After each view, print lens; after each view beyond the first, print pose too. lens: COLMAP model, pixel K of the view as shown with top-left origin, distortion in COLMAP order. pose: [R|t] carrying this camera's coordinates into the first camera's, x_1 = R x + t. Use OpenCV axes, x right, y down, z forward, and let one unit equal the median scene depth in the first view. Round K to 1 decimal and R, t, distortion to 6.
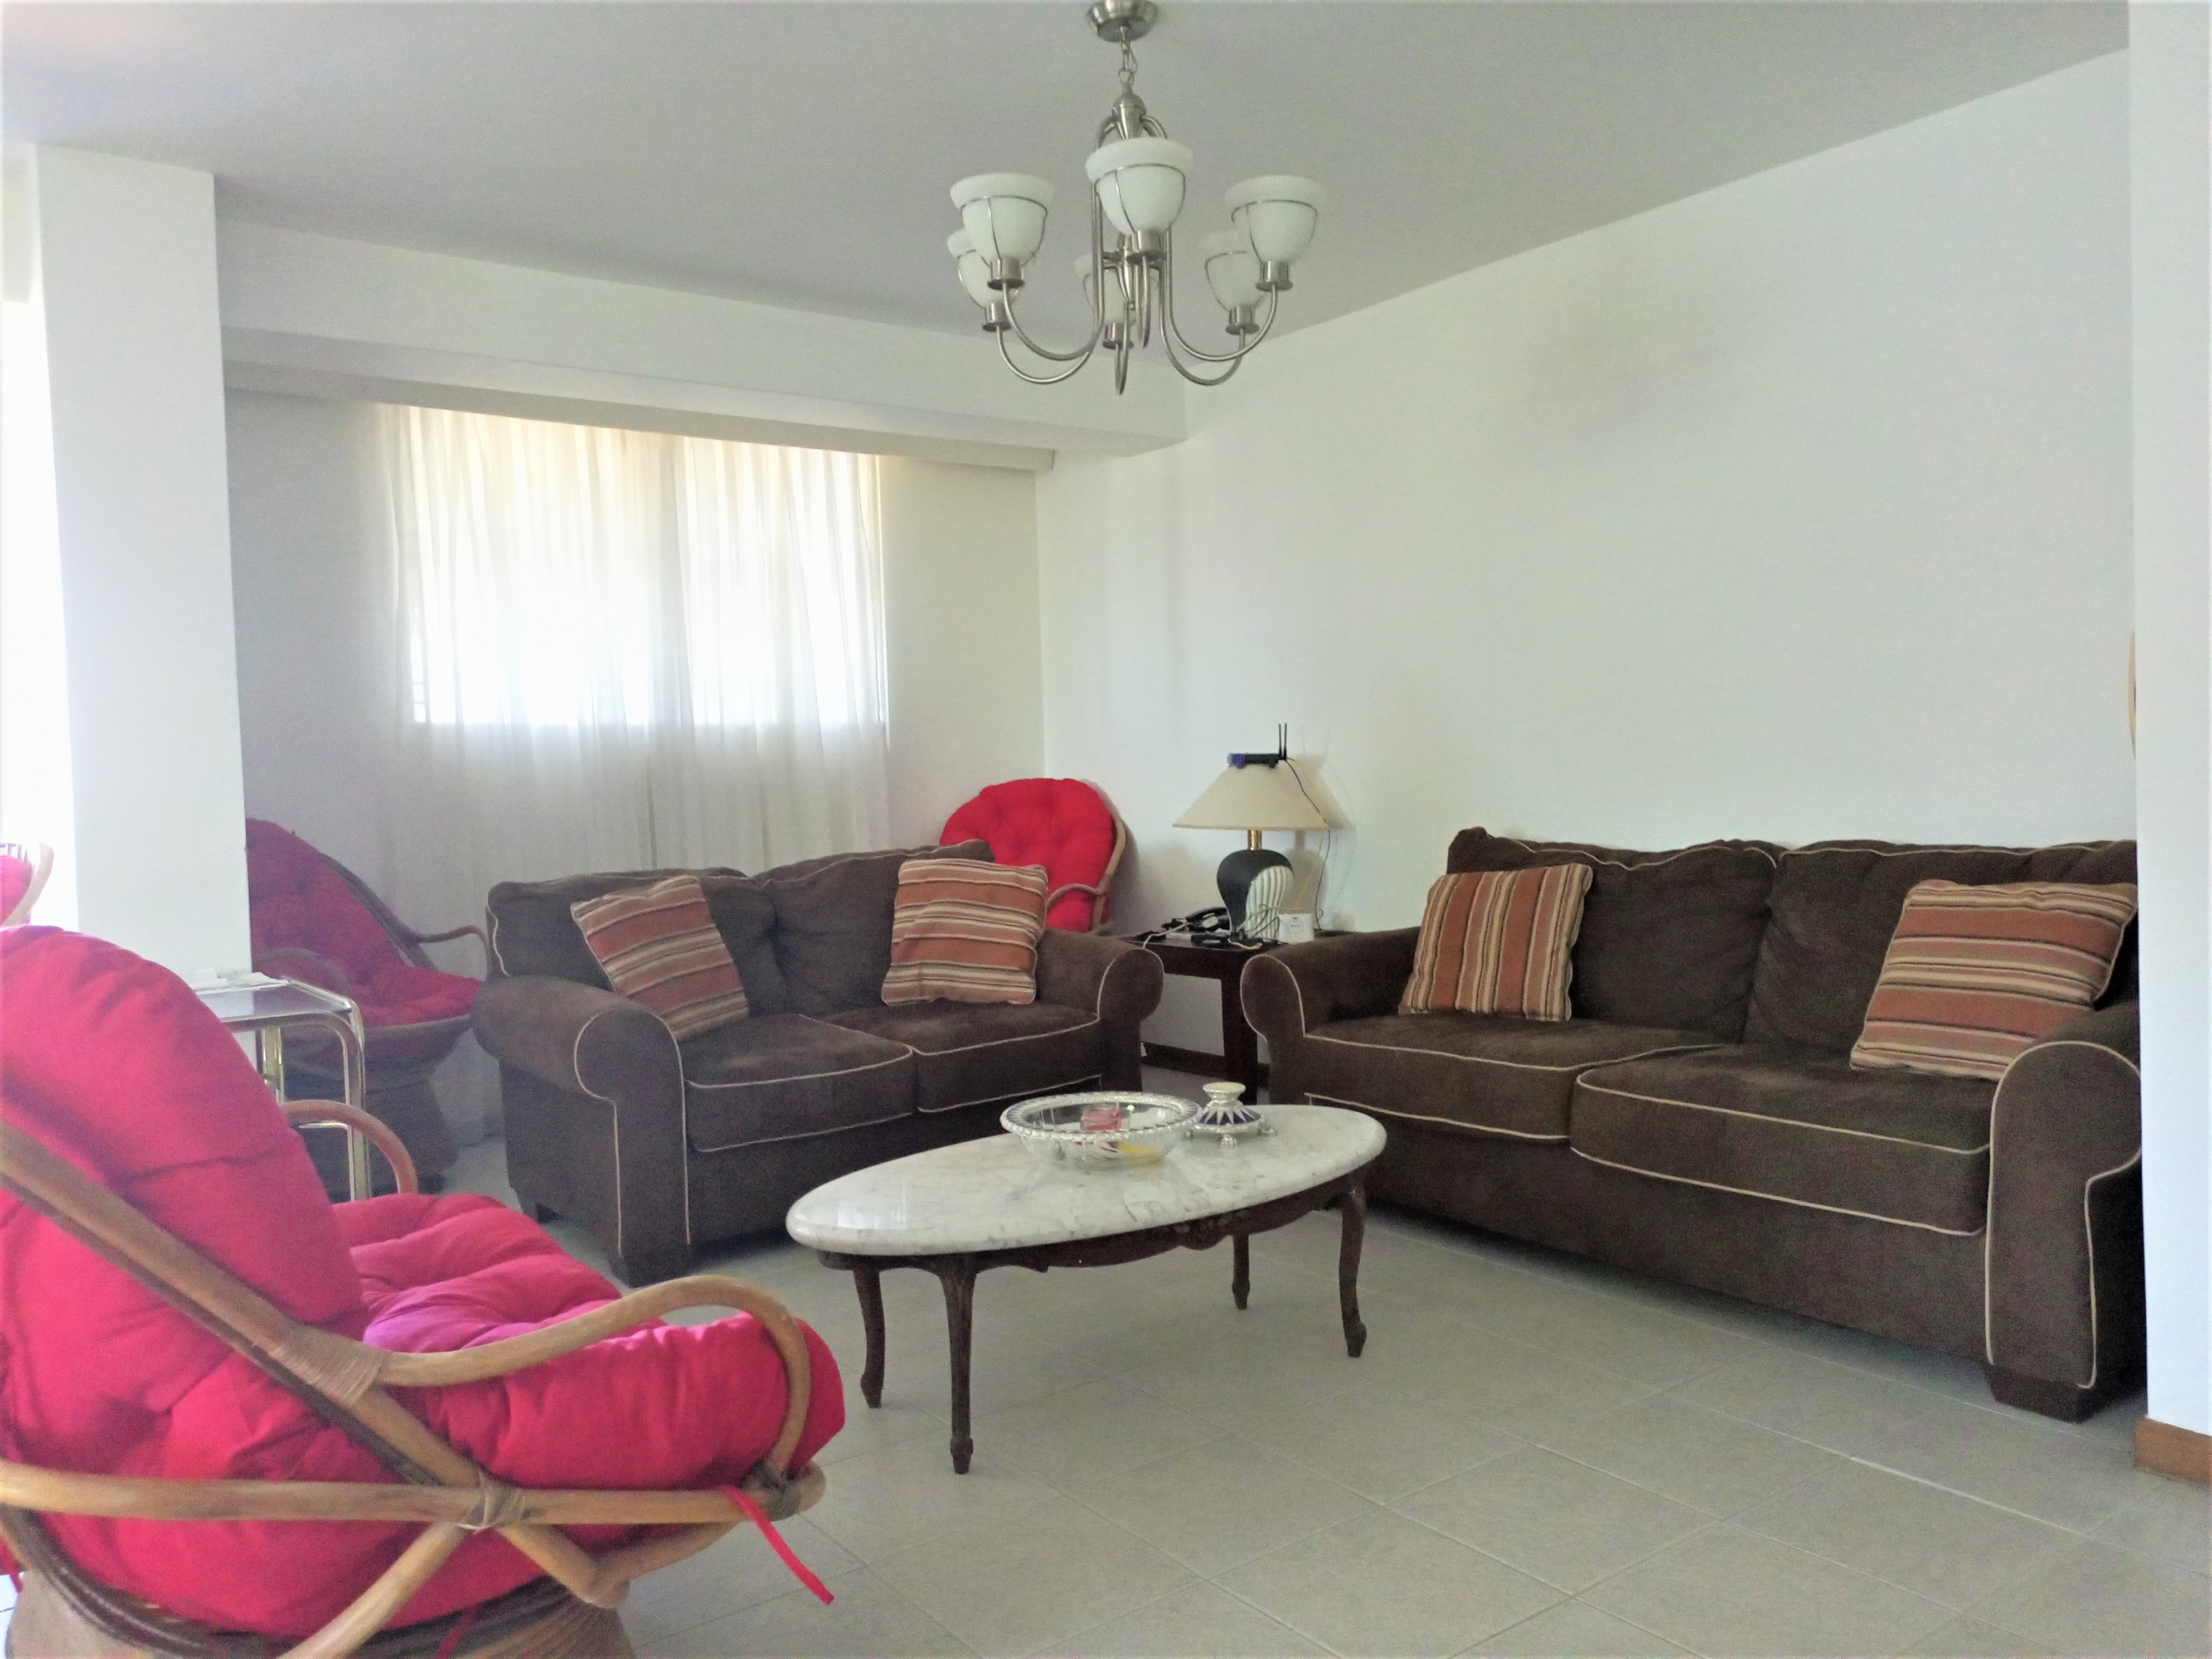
lens RADIAL K [[1643.7, 0, 1109.8], [0, 1643.7, 815.2], [0, 0, 1]] dist [0.055032, -0.054911]
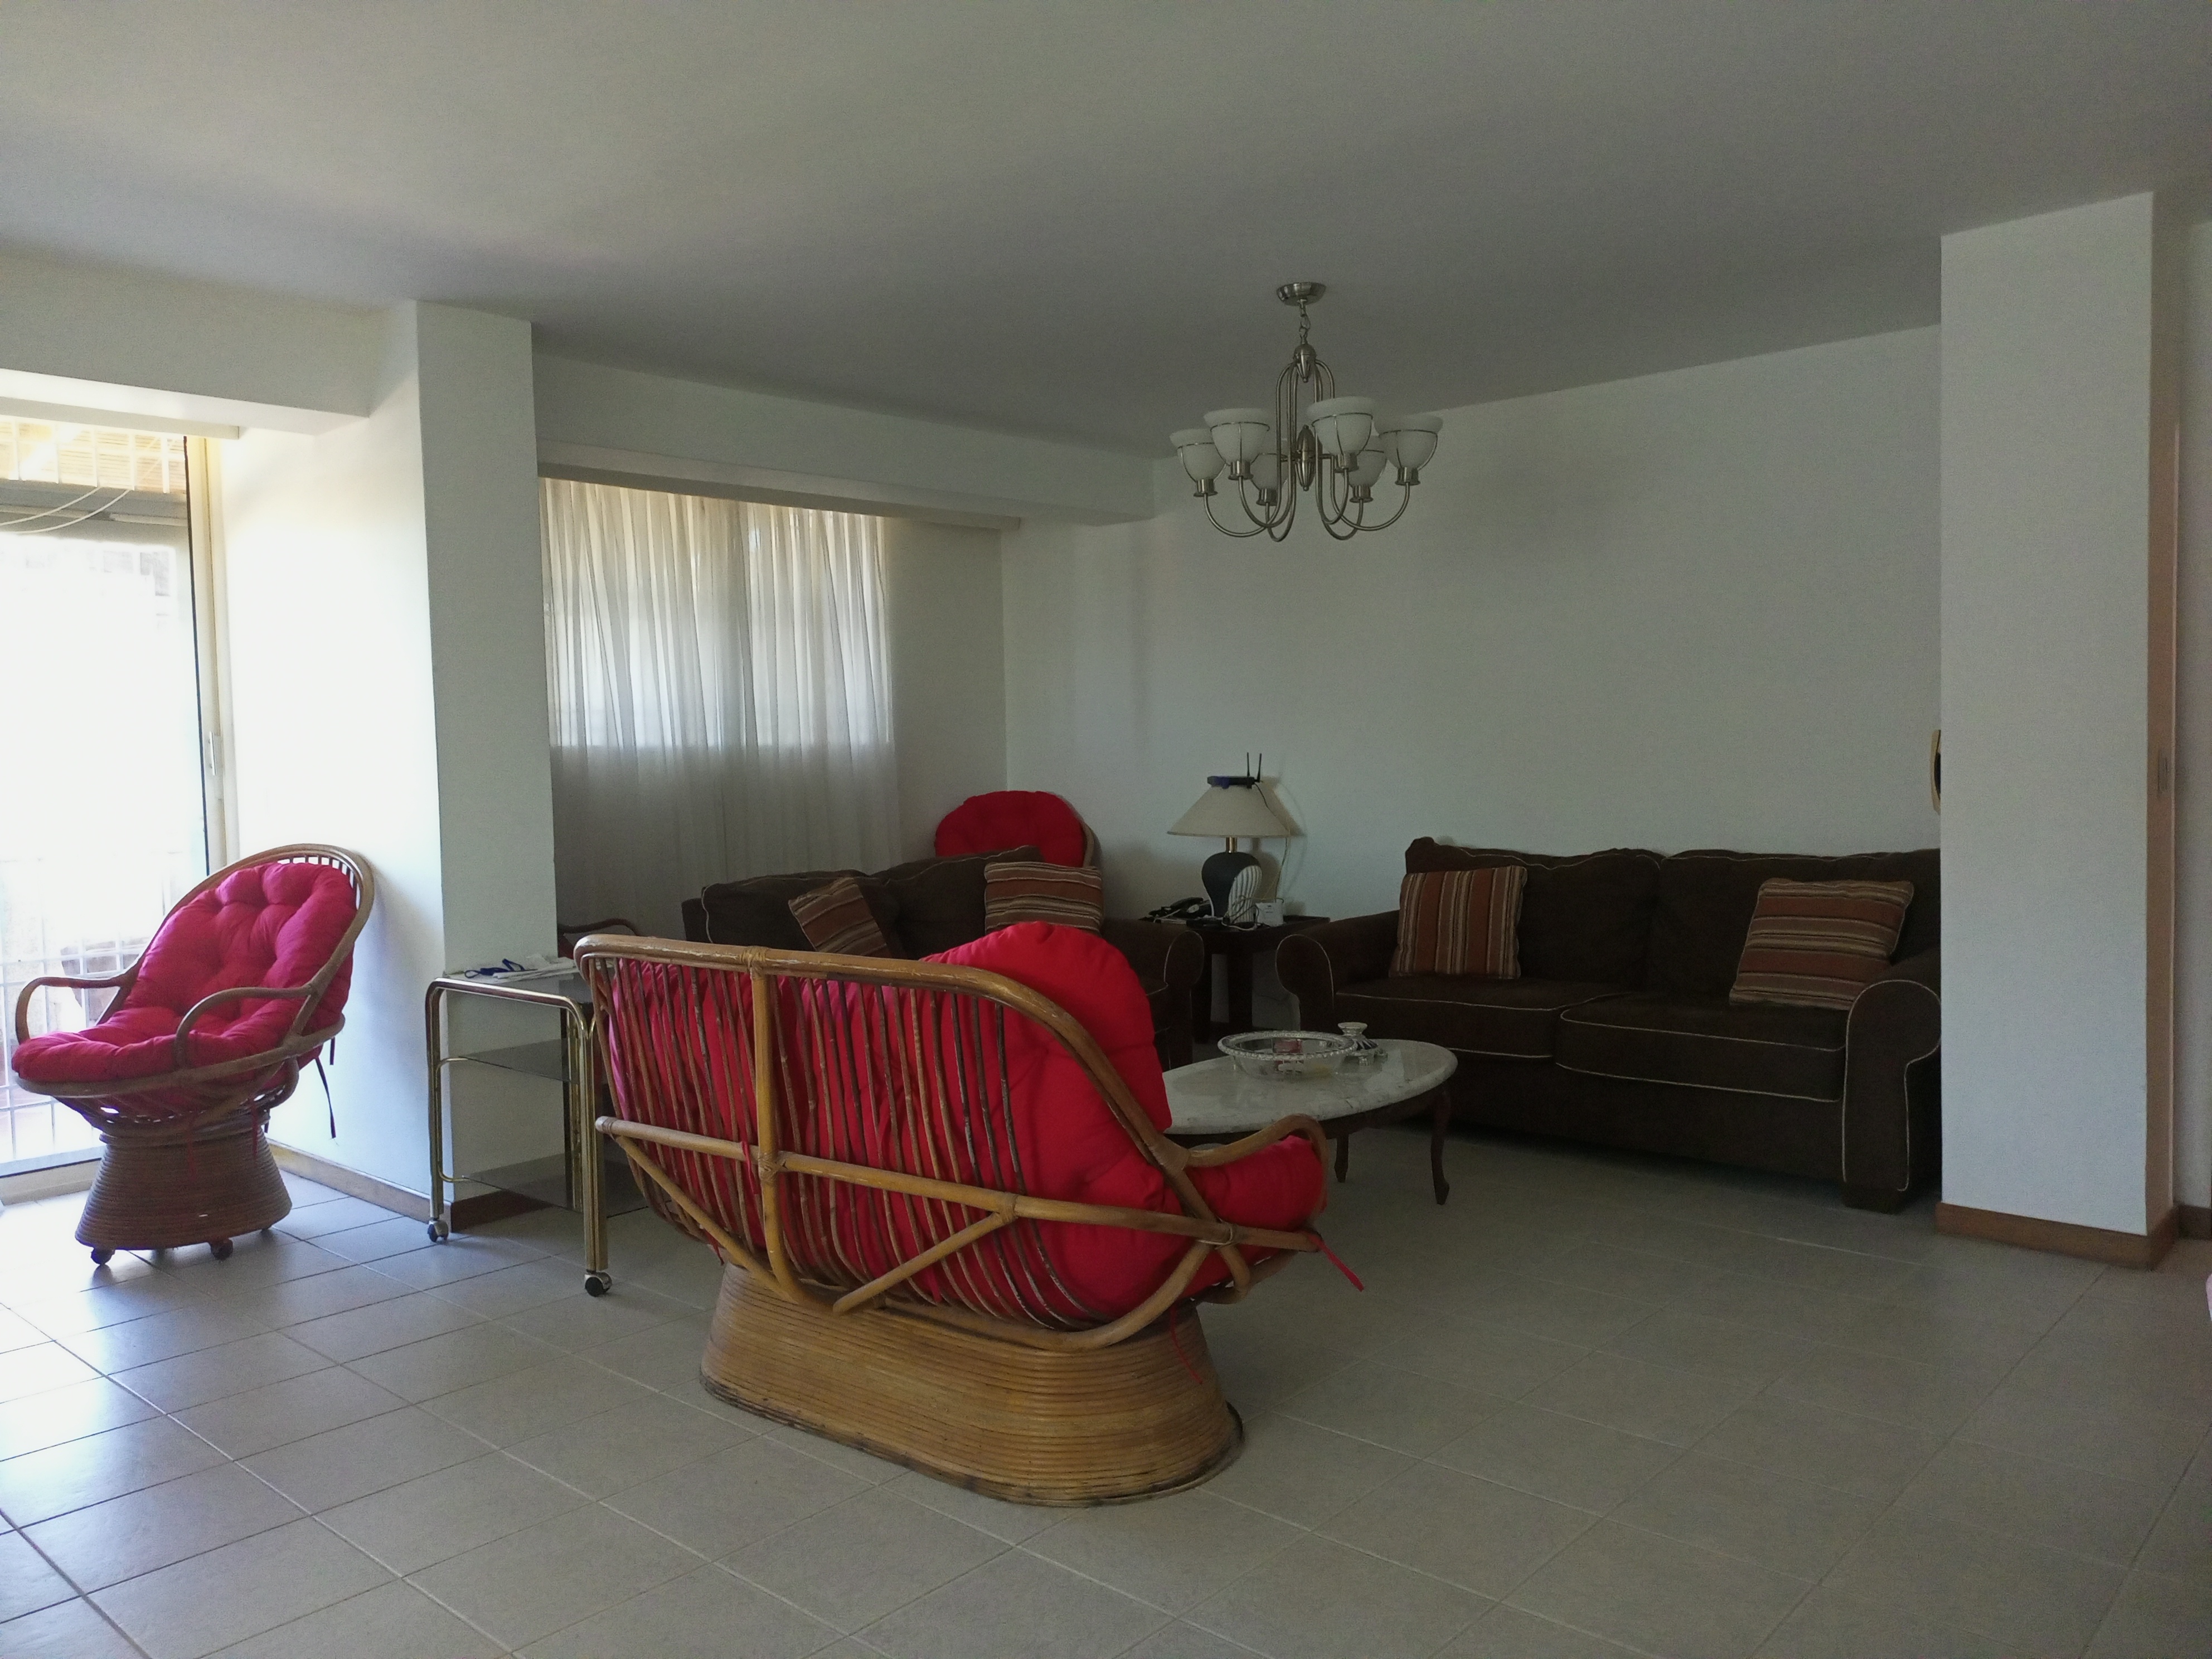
lens RADIAL K [[1643.7, 0, 1109.8], [0, 1643.7, 815.2], [0, 0, 1]] dist [0.055032, -0.054911]
pose [[0.980640, 0.002027, 0.195808, -0.324619], [-0.003960, 0.999947, 0.009484, -0.024749], [-0.195778, -0.010075, 0.980596, -0.289371]]
